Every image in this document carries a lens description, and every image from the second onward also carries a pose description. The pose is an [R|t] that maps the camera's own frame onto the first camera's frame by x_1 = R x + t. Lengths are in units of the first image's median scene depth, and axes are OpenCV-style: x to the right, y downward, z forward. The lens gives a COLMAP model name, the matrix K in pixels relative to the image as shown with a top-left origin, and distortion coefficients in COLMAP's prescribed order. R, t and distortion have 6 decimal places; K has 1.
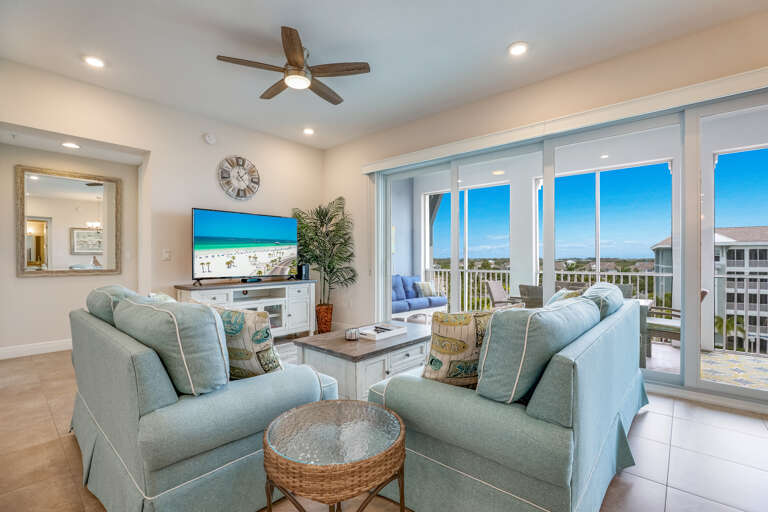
lens RADIAL K [[346.2, 0, 384.0], [0, 346.2, 256.0], [0, 0, 1]] dist [-0.029524, 0.000221]
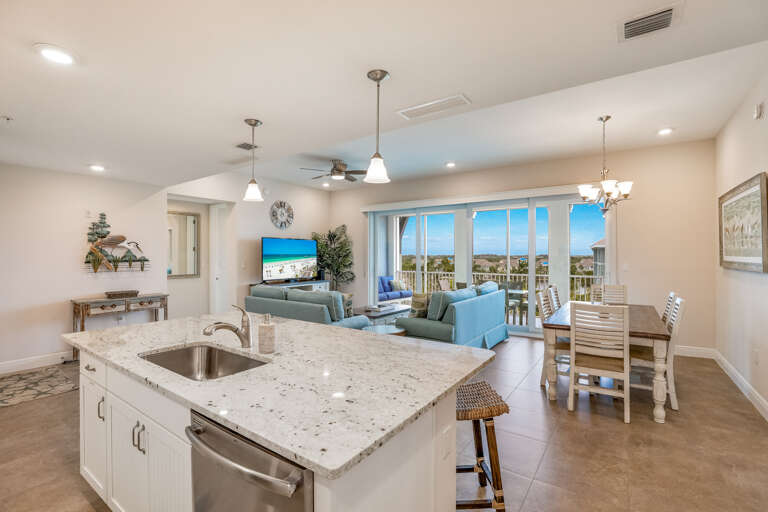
lens RADIAL K [[346.2, 0, 384.0], [0, 346.2, 256.0], [0, 0, 1]] dist [-0.029524, 0.000221]
pose [[0.993930, 0.001020, 0.110013, -0.122898], [-0.002153, 0.999946, 0.010176, -0.053060], [-0.109996, -0.010351, 0.993878, -0.546124]]
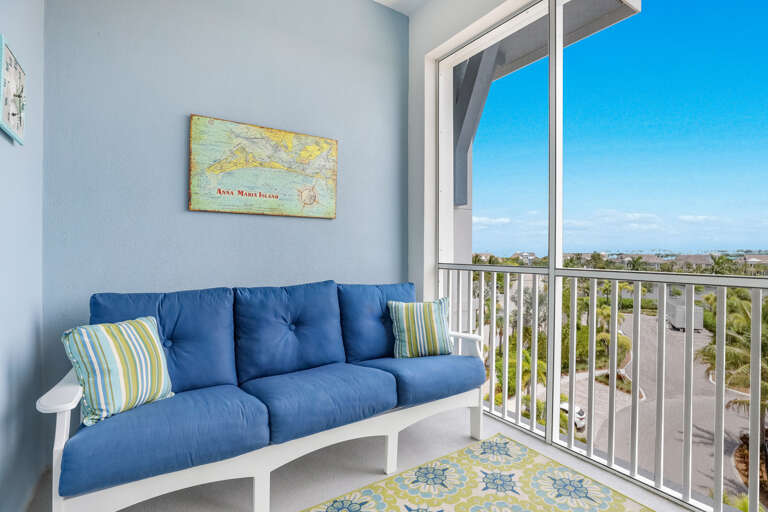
lens RADIAL K [[346.2, 0, 384.0], [0, 346.2, 256.0], [0, 0, 1]] dist [-0.029524, 0.000221]
pose [[0.966604, 0.008787, -0.256124, 0.239574], [-0.002943, 0.999727, 0.023192, 0.030008], [0.256257, -0.021664, 0.966366, 0.958124]]
